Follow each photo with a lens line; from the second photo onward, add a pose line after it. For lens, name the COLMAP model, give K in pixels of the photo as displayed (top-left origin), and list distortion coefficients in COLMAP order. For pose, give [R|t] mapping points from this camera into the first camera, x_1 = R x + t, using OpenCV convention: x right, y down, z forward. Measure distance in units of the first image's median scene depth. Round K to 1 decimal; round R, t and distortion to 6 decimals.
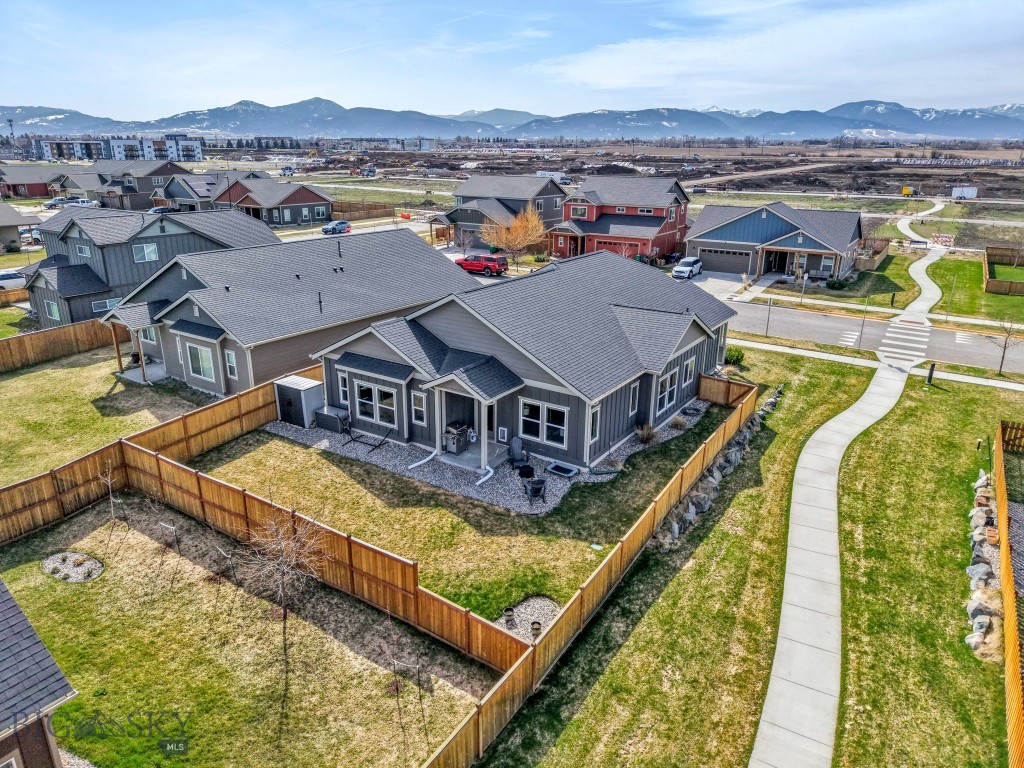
lens RADIAL K [[675.1, 0, 512.0], [0, 675.1, 384.0], [0, 0, 1]] dist [-0.002493, -0.001131]
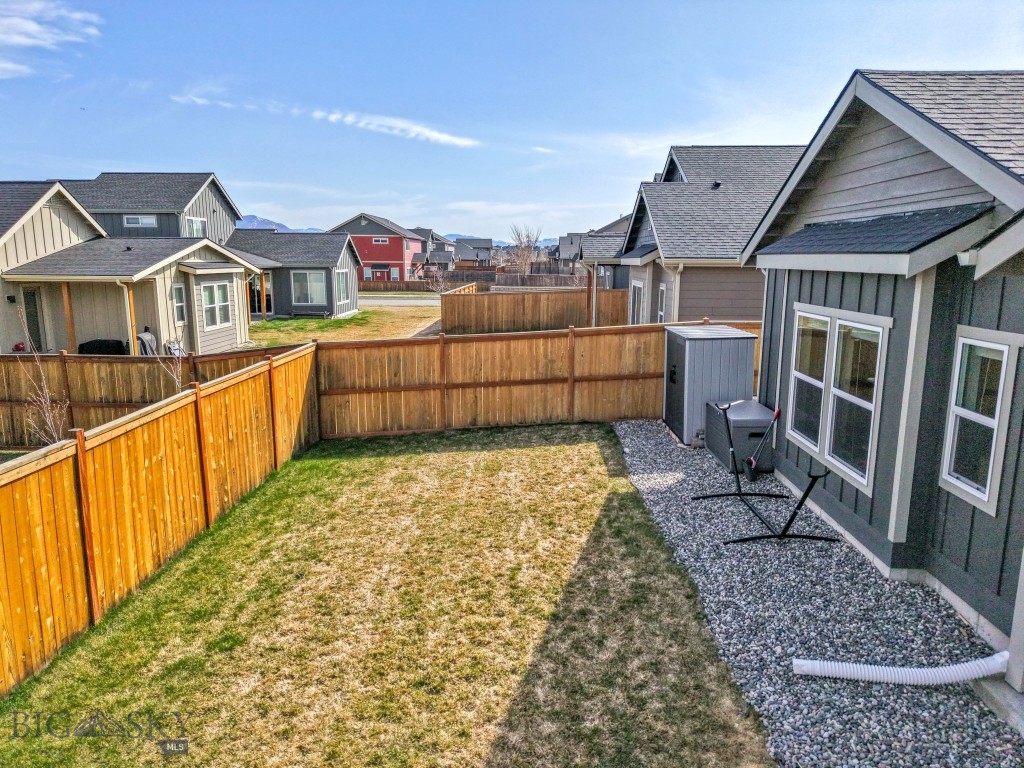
lens RADIAL K [[675.1, 0, 512.0], [0, 675.1, 384.0], [0, 0, 1]] dist [-0.002493, -0.001131]
pose [[0.535335, 0.155554, -0.830192, -0.043476], [-0.274600, 0.961554, 0.003097, 0.062438], [0.798756, 0.226312, 0.557468, 0.745553]]
